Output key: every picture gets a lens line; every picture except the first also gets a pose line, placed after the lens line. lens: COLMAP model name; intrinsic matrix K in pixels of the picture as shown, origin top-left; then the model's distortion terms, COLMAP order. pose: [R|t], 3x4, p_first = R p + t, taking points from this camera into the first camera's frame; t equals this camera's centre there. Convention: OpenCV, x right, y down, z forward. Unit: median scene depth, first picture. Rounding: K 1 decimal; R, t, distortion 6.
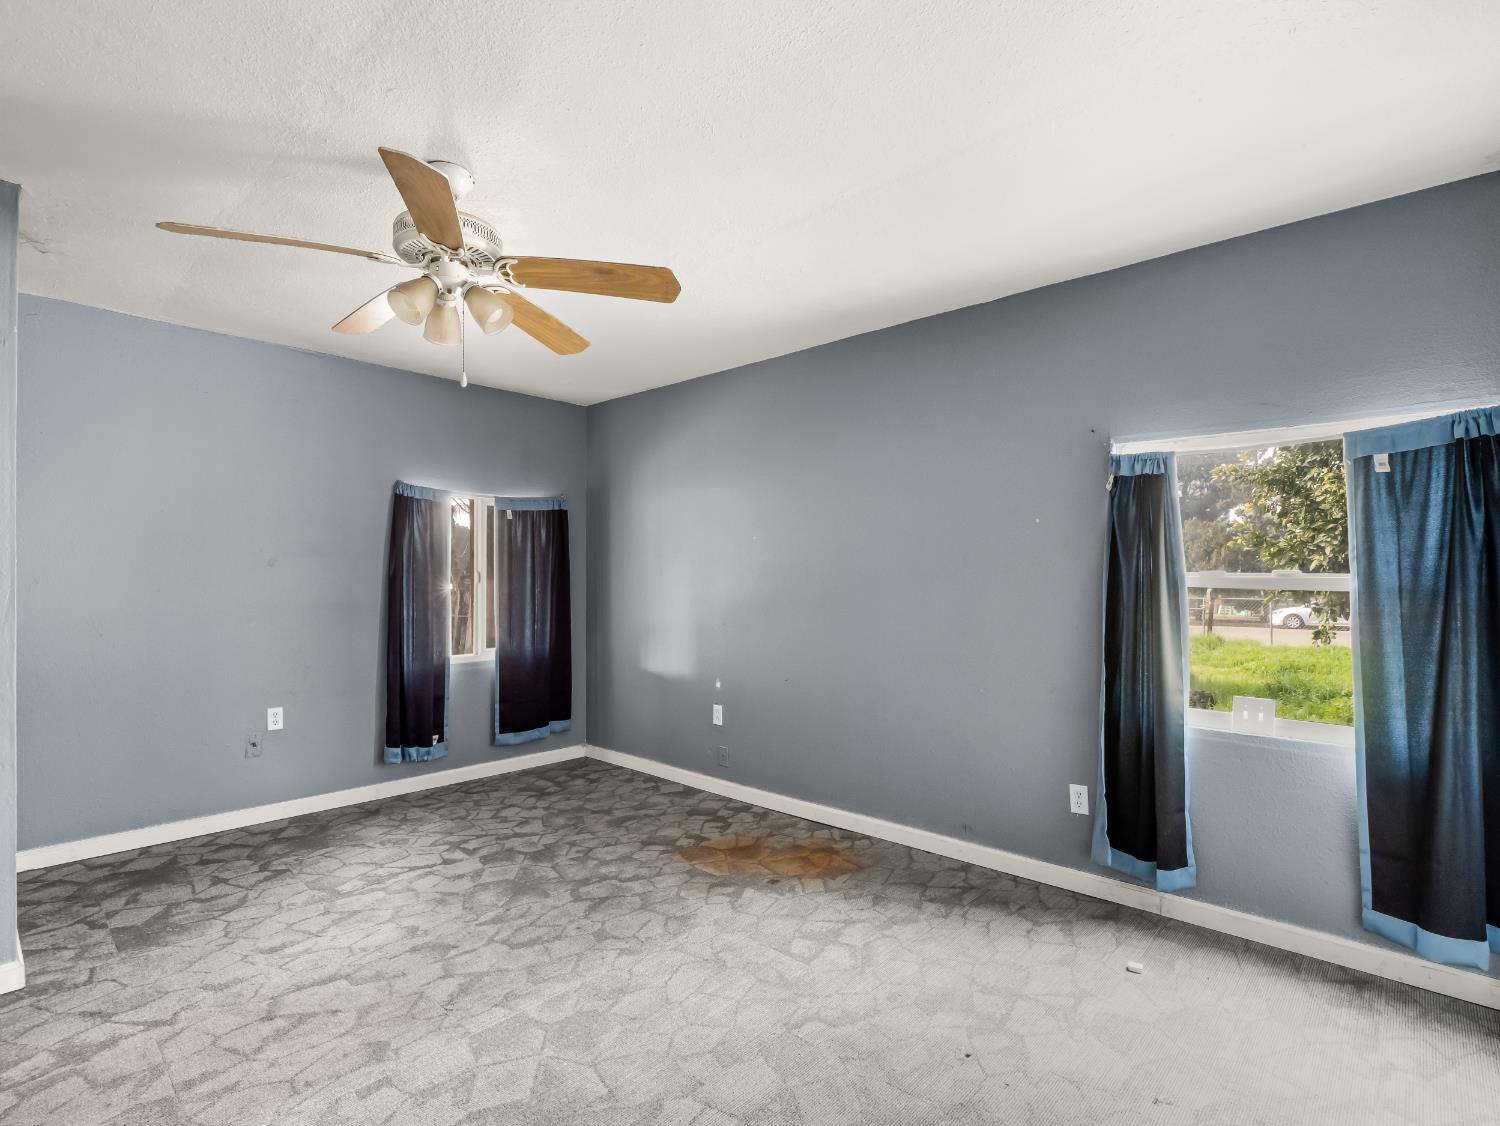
lens RADIAL K [[728.9, 0, 742.9], [0, 728.9, 573.8], [0, 0, 1]] dist [-0.001074, -0.004561]
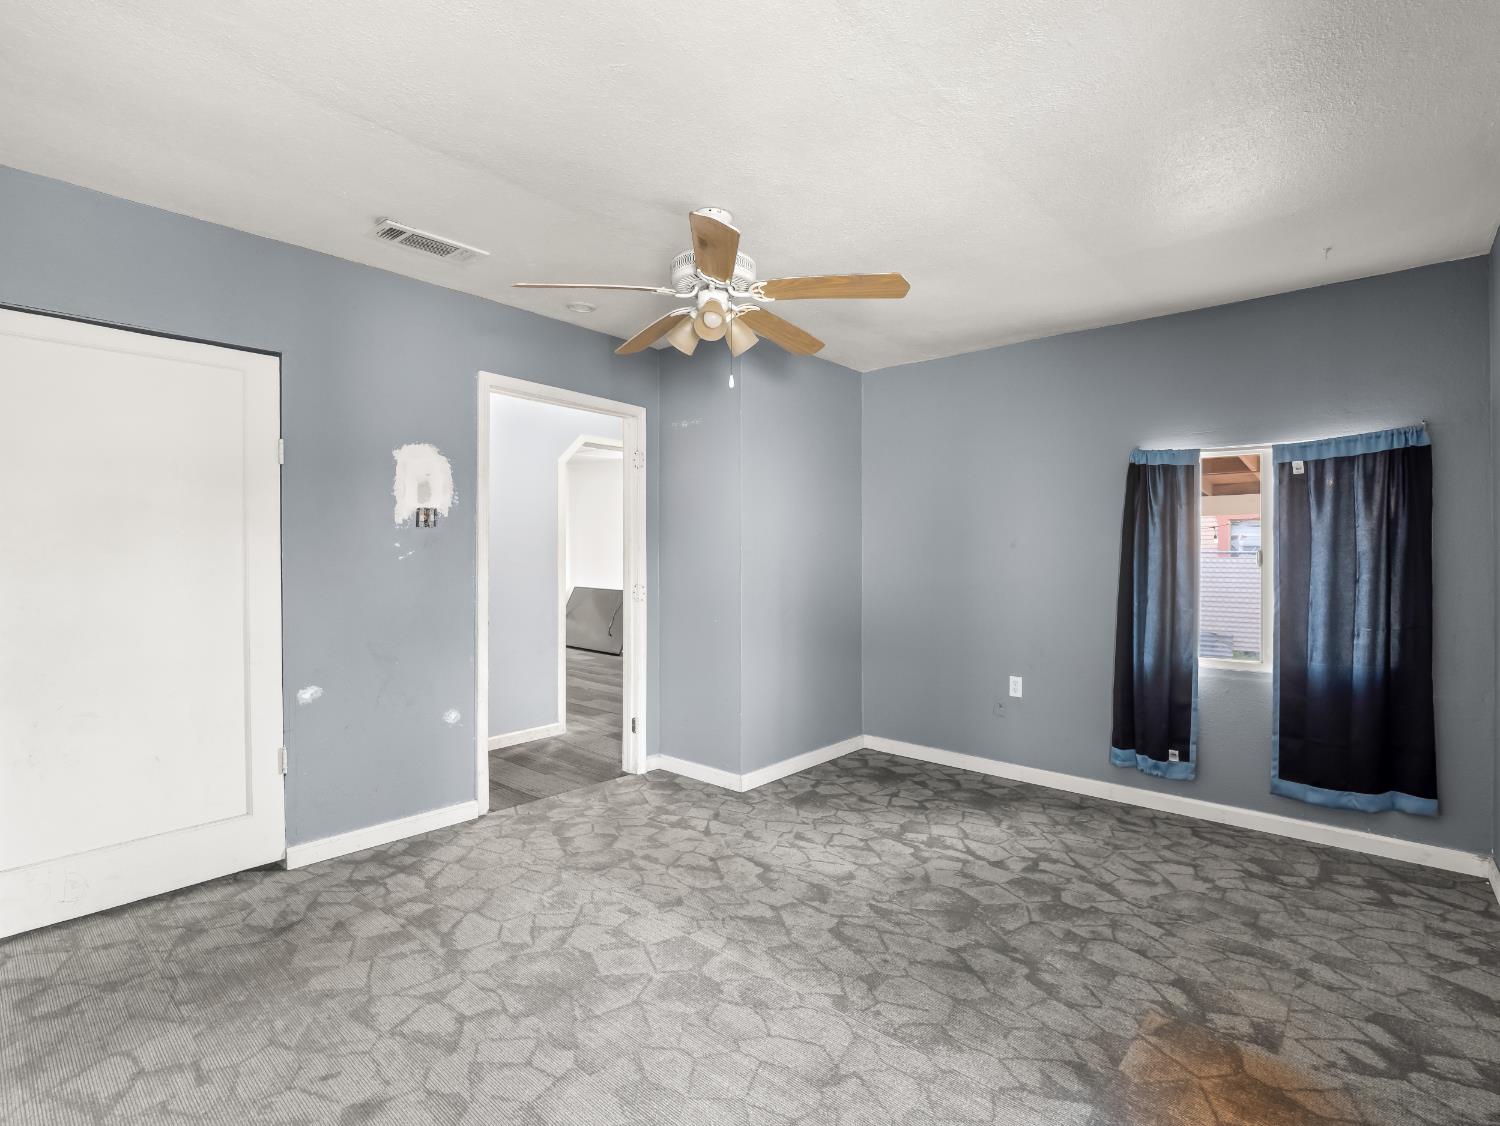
lens RADIAL K [[728.9, 0, 749.8], [0, 728.9, 556.7], [0, 0, 1]] dist [-0.001074, -0.004561]
pose [[0.024460, -0.005321, -0.999687, 0.517081], [0.000048, 0.999986, -0.005322, 0.010471], [0.999701, 0.000083, 0.024460, 0.667683]]
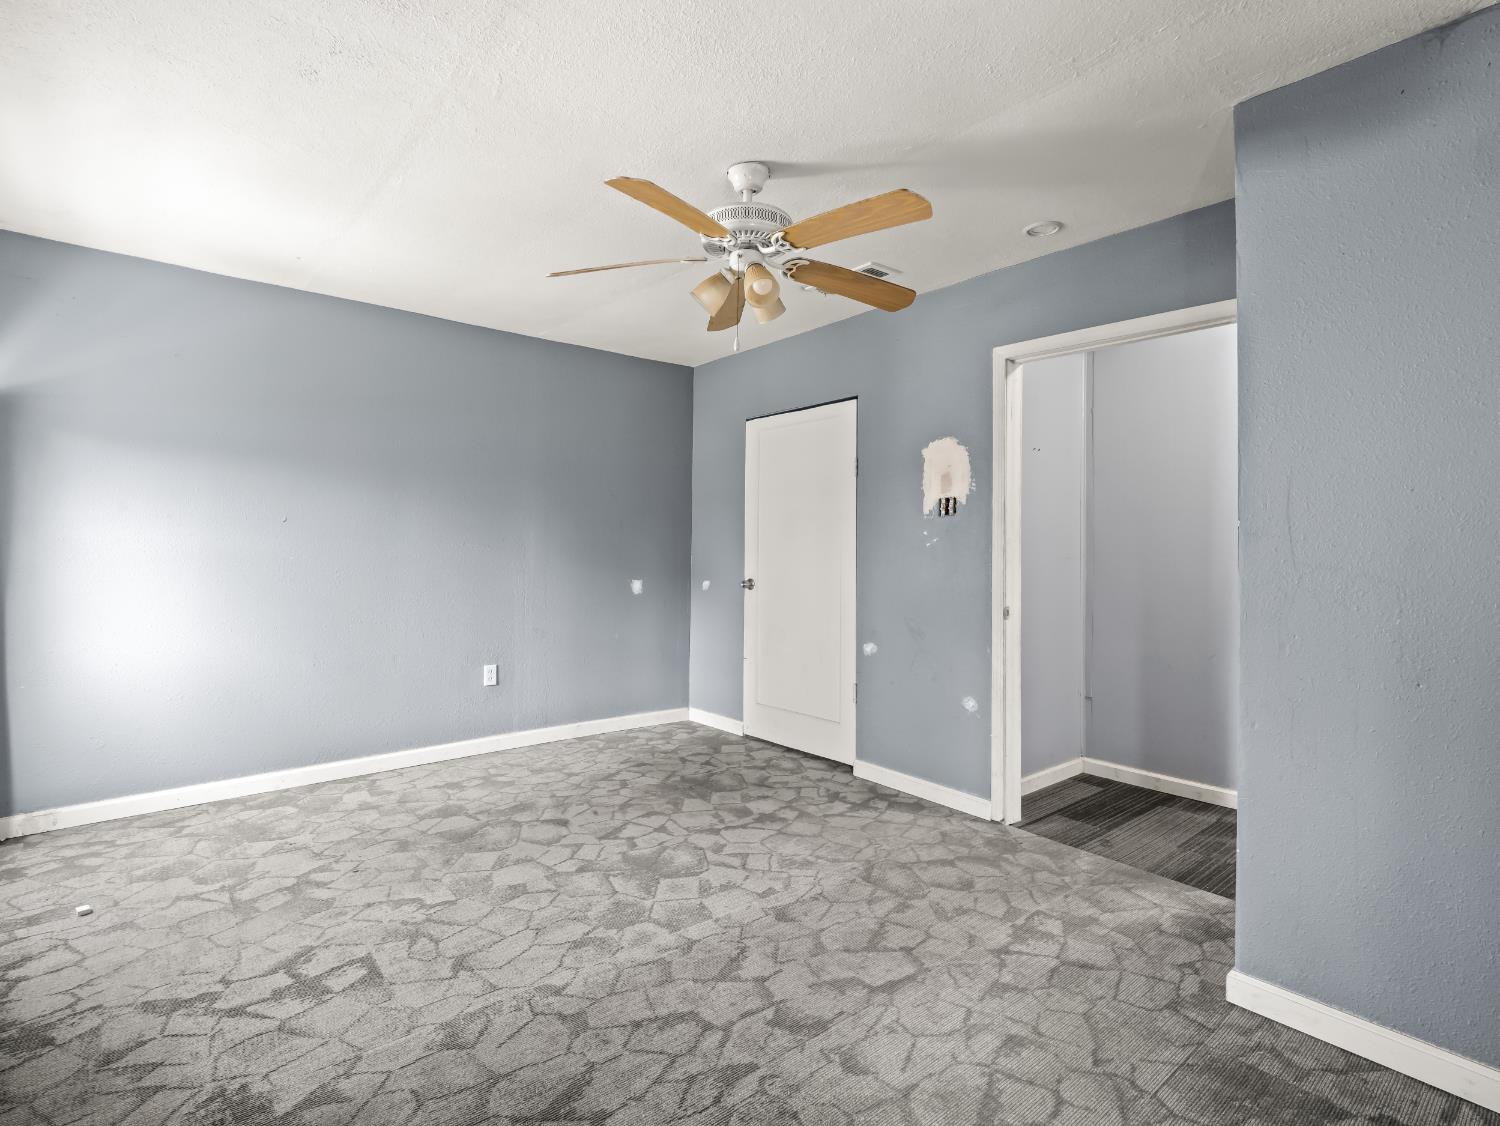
lens RADIAL K [[728.9, 0, 718.3], [0, 728.9, 526.1], [0, 0, 1]] dist [-0.001074, -0.004561]
pose [[-0.987149, -0.010041, 0.159488, -0.352758], [-0.015683, 0.999293, -0.034159, 0.021941], [-0.159033, -0.036222, -0.986609, 1.362599]]
